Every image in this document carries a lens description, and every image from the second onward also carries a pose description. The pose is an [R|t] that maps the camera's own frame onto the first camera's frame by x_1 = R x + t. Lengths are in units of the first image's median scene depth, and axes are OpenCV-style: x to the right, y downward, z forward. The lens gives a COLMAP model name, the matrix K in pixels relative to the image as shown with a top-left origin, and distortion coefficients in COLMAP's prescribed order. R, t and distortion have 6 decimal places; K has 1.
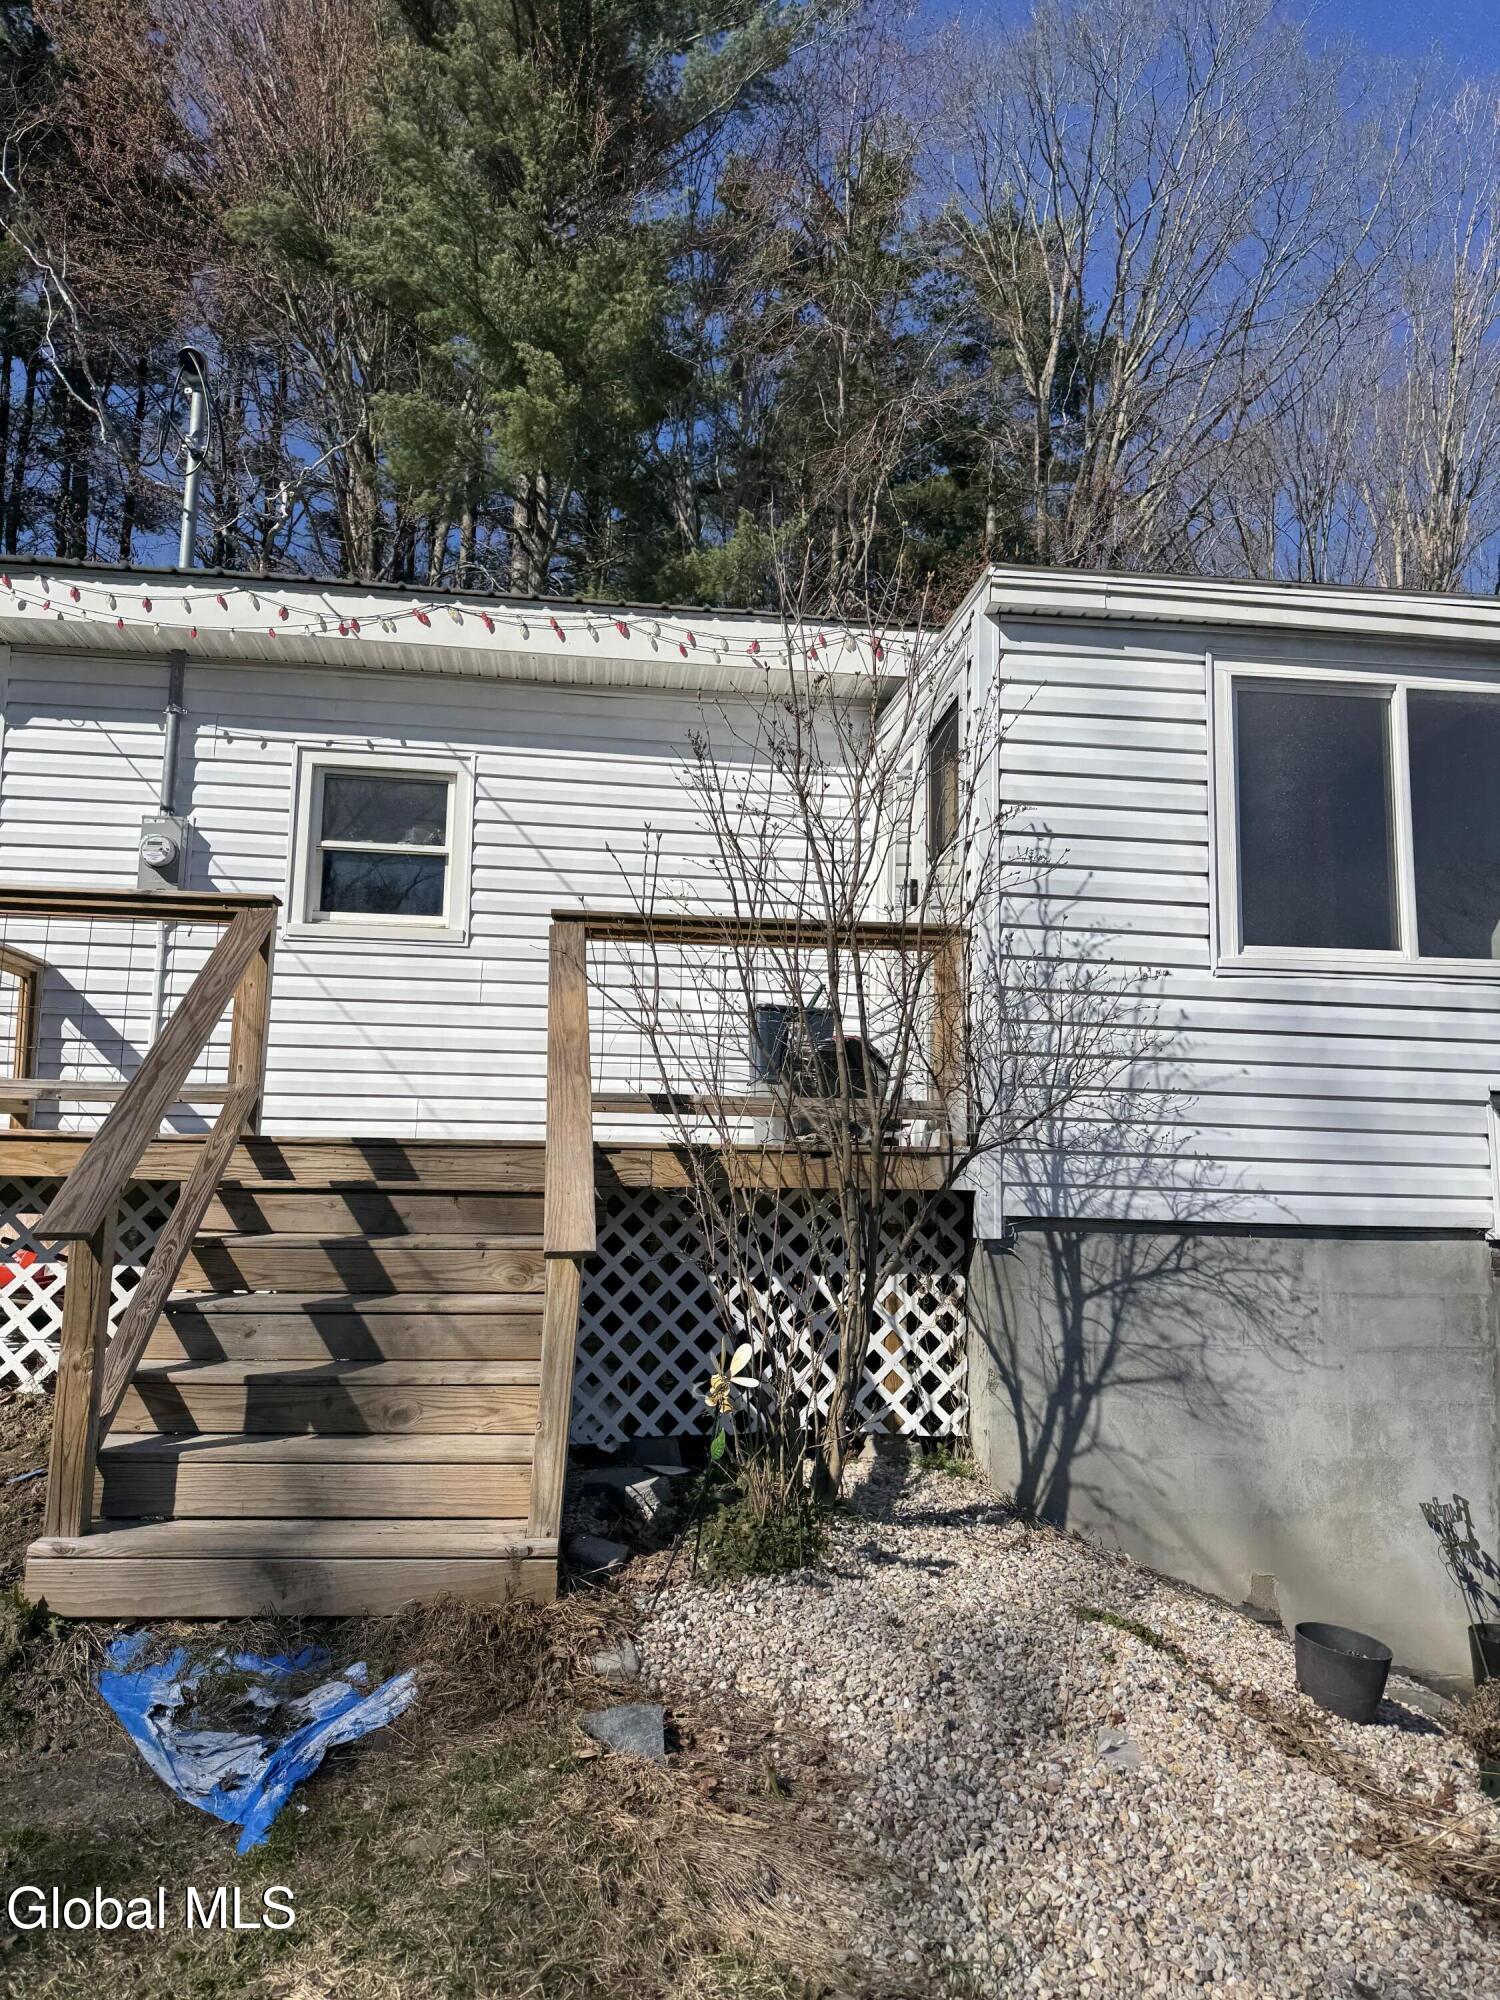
lens RADIAL K [[1378.6, 0, 751.0], [0, 1378.6, 988.2], [0, 0, 1]] dist [0.206265, -0.404495]
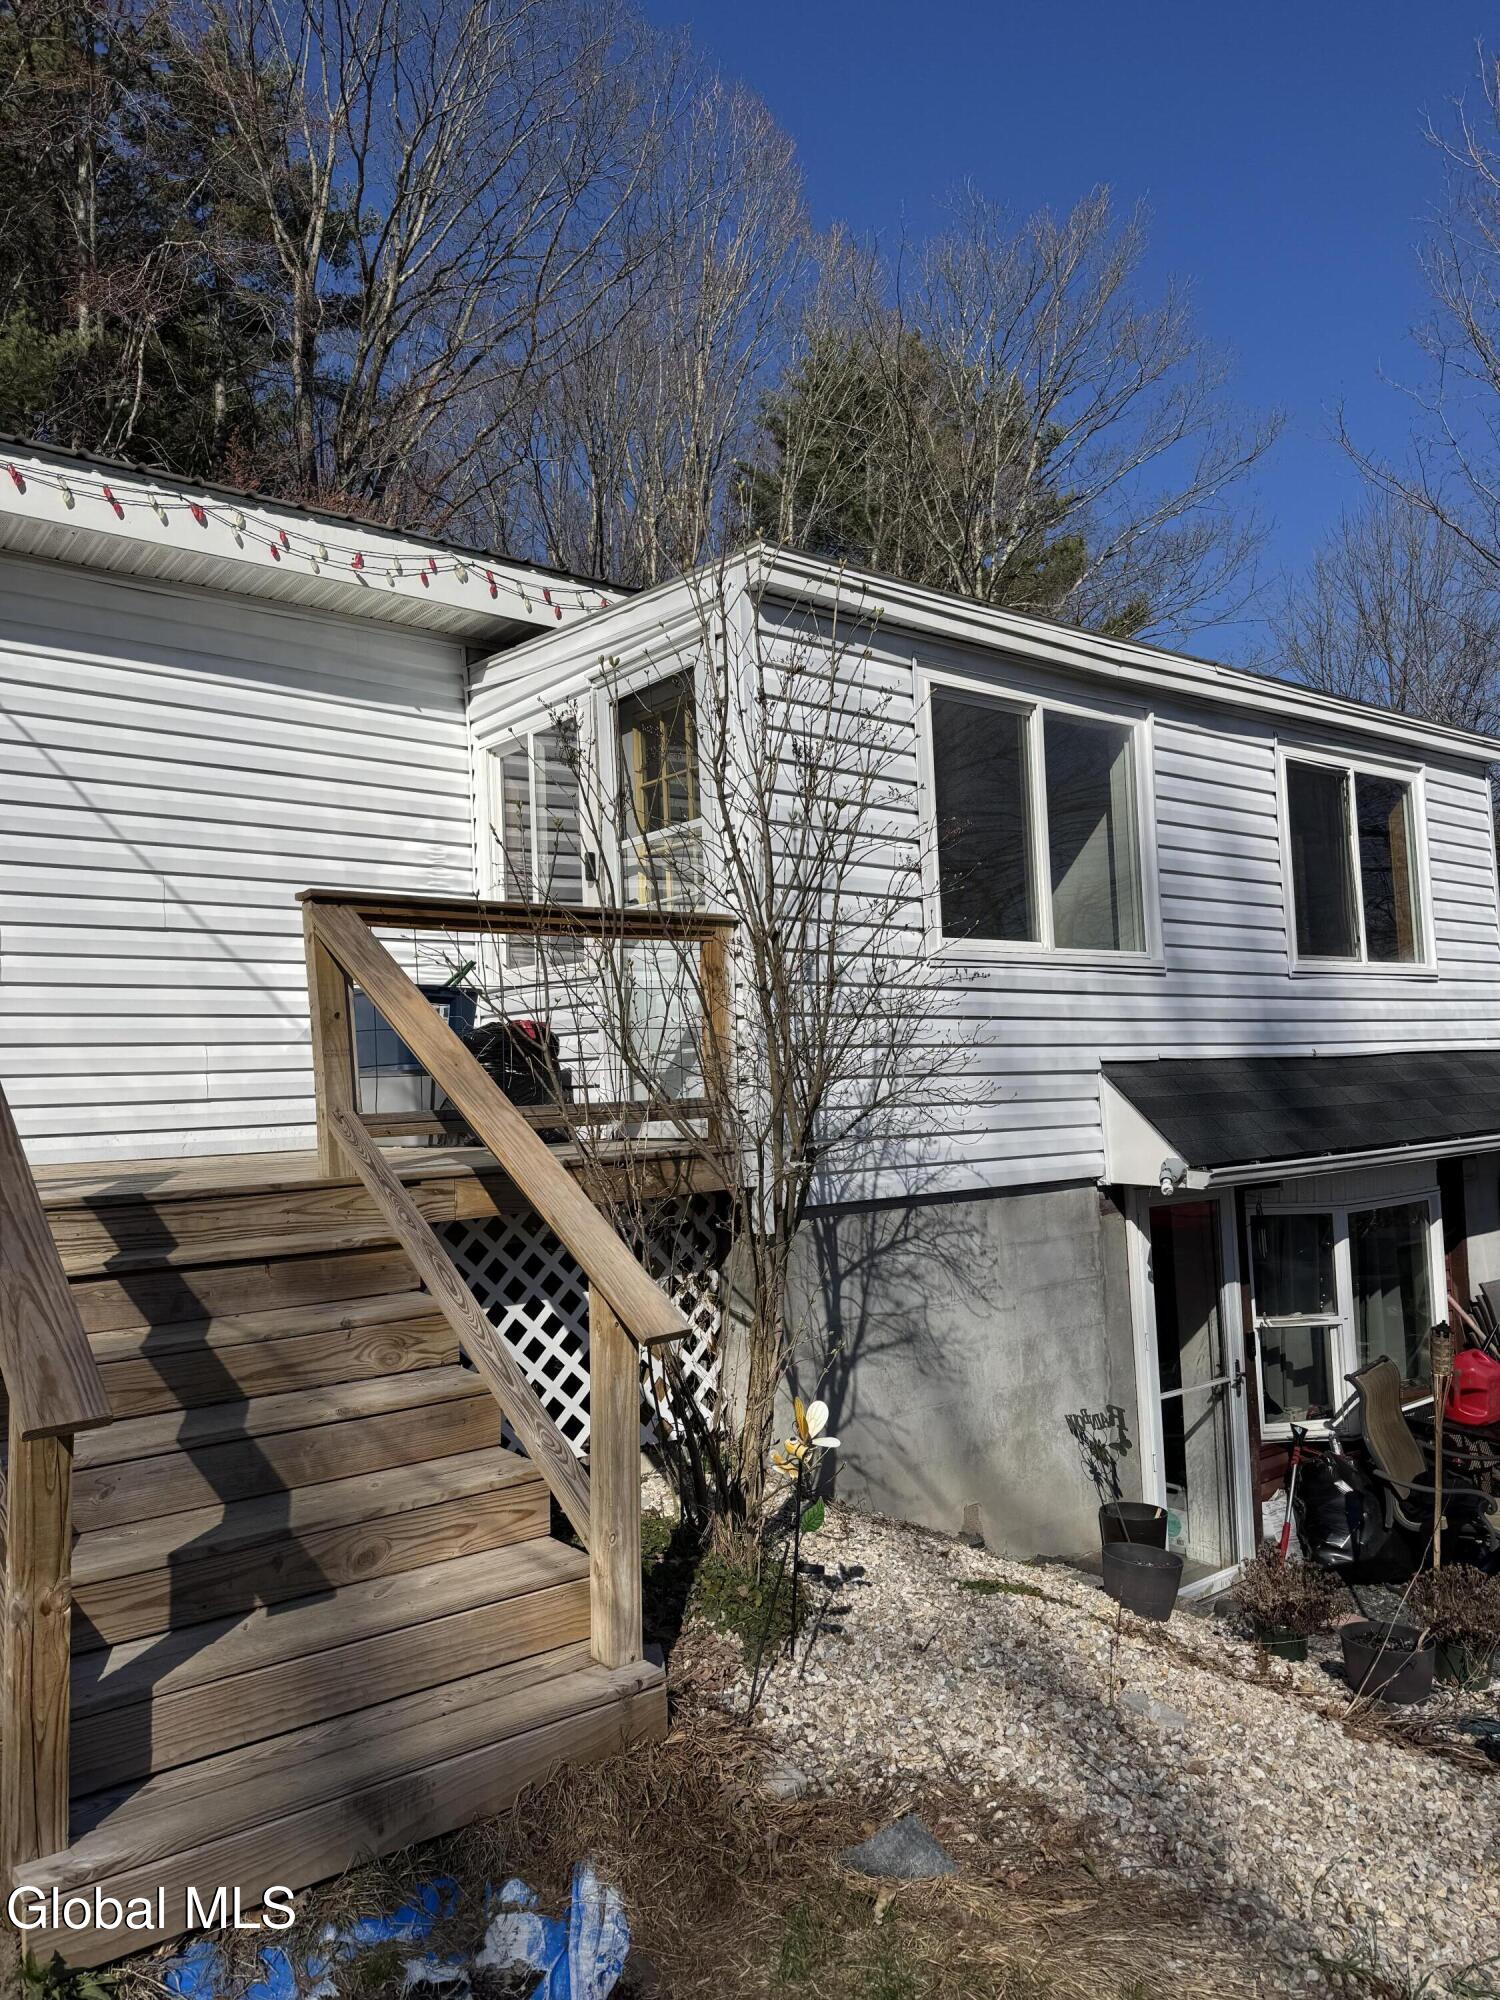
lens RADIAL K [[1392.9, 0, 750.0], [0, 1392.9, 1000.0], [0, 0, 1]] dist [0.095407, -0.146138]
pose [[0.841229, -0.019718, 0.540319, -0.370558], [-0.017685, 0.997797, 0.063946, -0.049434], [-0.540389, -0.063348, 0.839027, 0.177152]]
